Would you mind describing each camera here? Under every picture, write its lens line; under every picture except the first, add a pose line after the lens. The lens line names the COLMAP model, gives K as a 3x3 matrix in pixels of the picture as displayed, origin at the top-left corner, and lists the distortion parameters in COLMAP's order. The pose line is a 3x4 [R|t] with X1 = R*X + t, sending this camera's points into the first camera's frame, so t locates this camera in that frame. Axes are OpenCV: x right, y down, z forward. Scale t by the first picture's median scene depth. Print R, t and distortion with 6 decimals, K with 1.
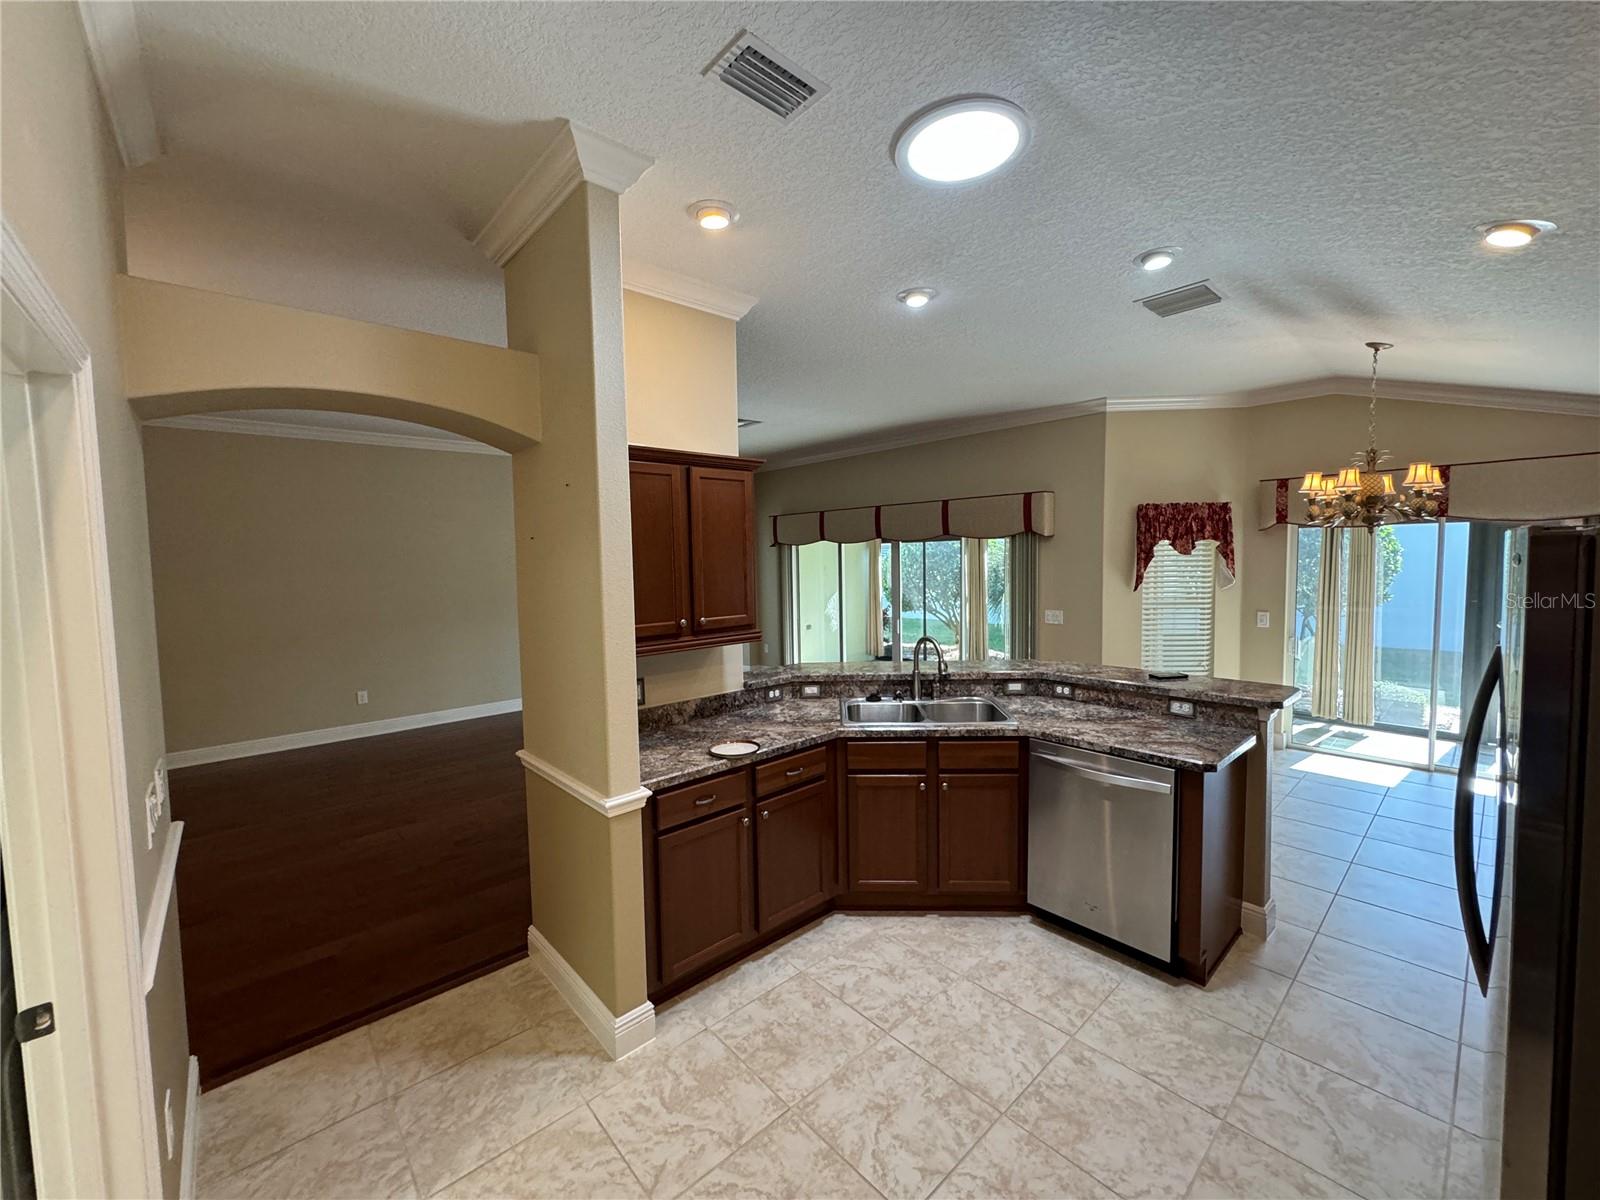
lens RADIAL K [[637.2, 0, 800.0], [0, 637.2, 600.0], [0, 0, 1]] dist [-0.004234, -0.000194]
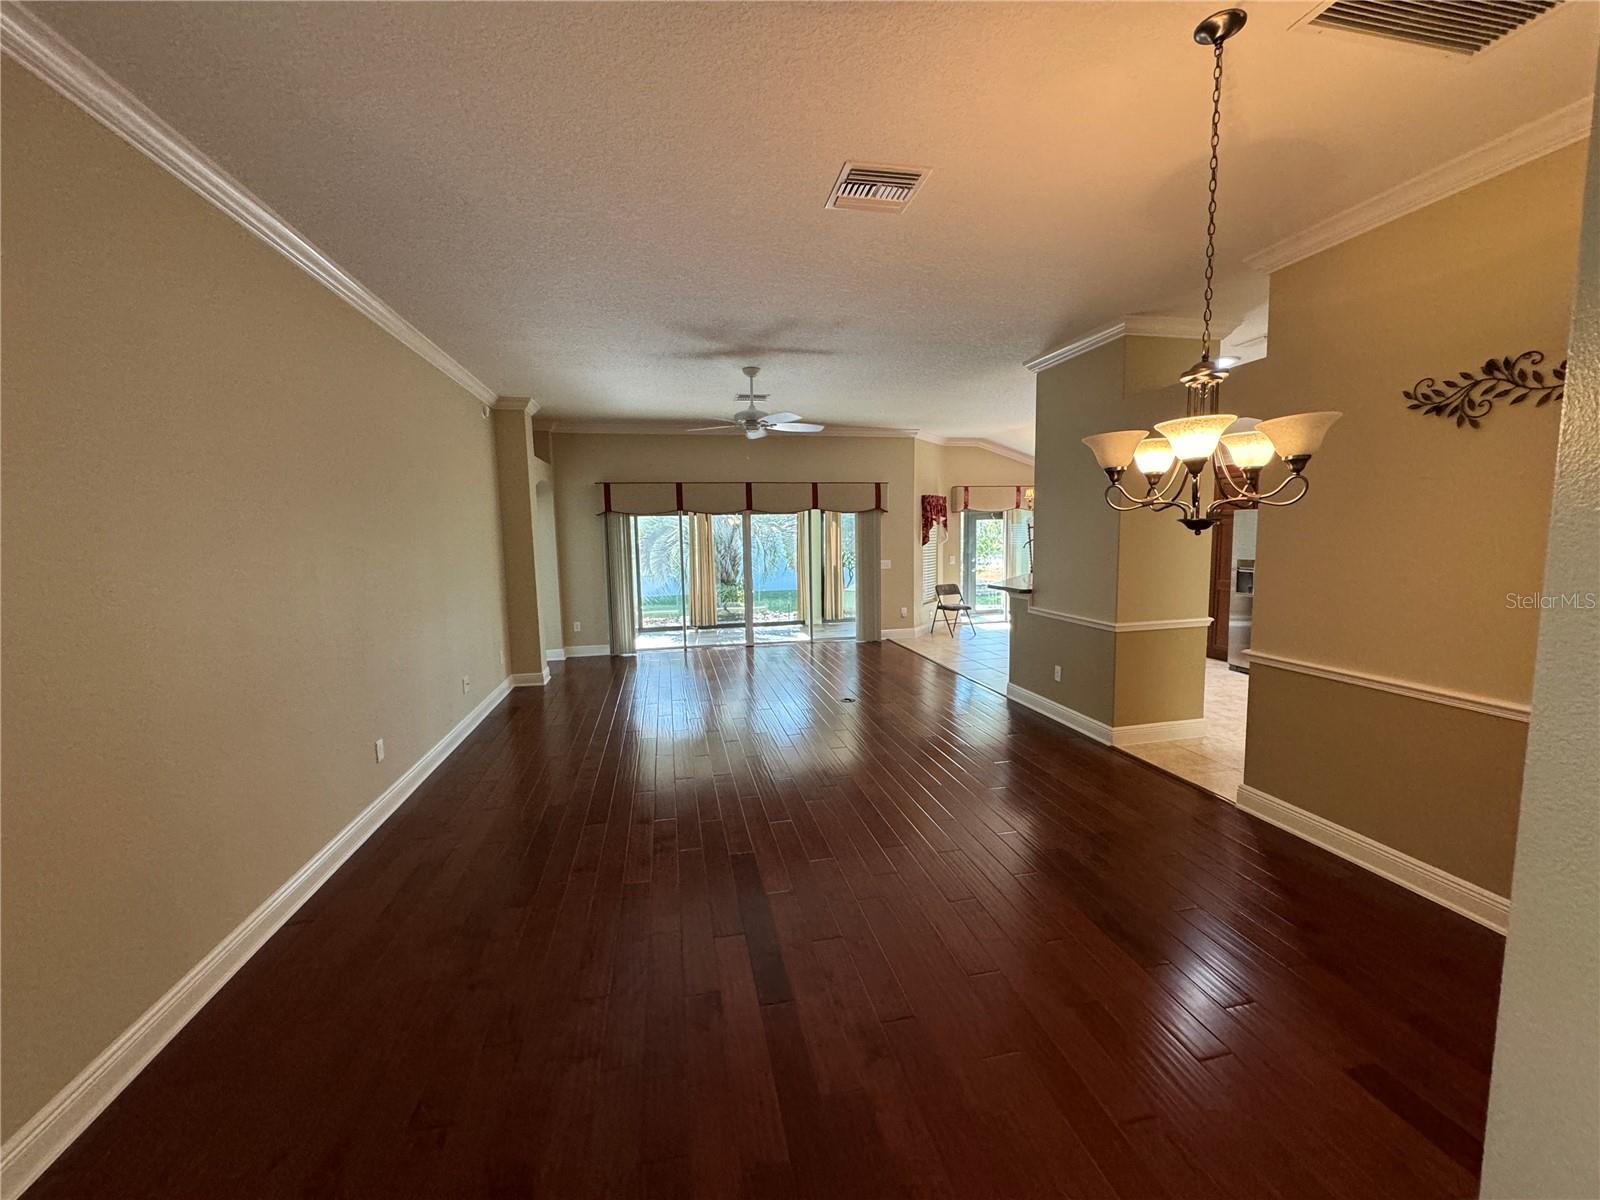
lens RADIAL K [[637.2, 0, 800.0], [0, 637.2, 600.0], [0, 0, 1]] dist [-0.004234, -0.000194]
pose [[0.496849, -0.082152, 0.863940, -1.161692], [0.067595, 0.996148, 0.055850, 0.013432], [-0.865201, 0.030649, 0.500488, 0.444228]]
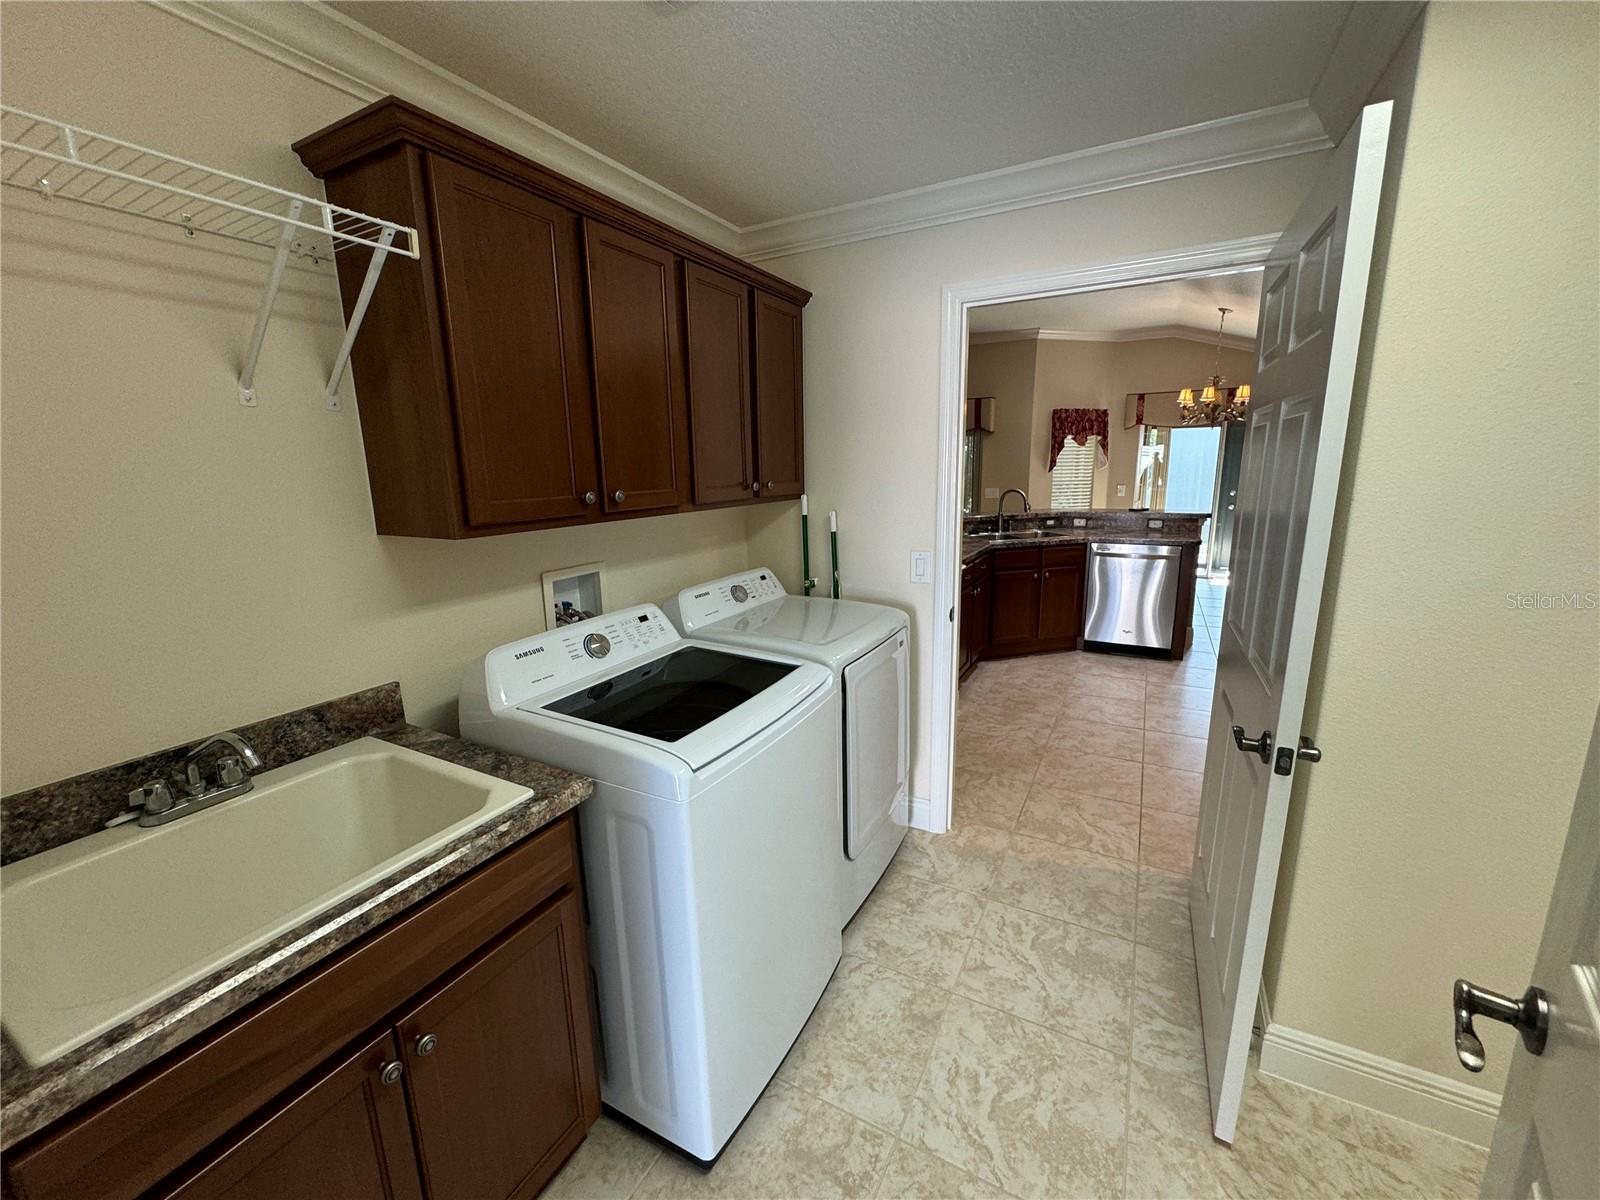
lens RADIAL K [[637.2, 0, 800.0], [0, 637.2, 600.0], [0, 0, 1]] dist [-0.004234, -0.000194]
pose [[0.943131, -0.069754, 0.325022, -0.491734], [0.025166, 0.989913, 0.139425, 0.058046], [-0.331469, -0.123316, 0.935373, -0.183609]]
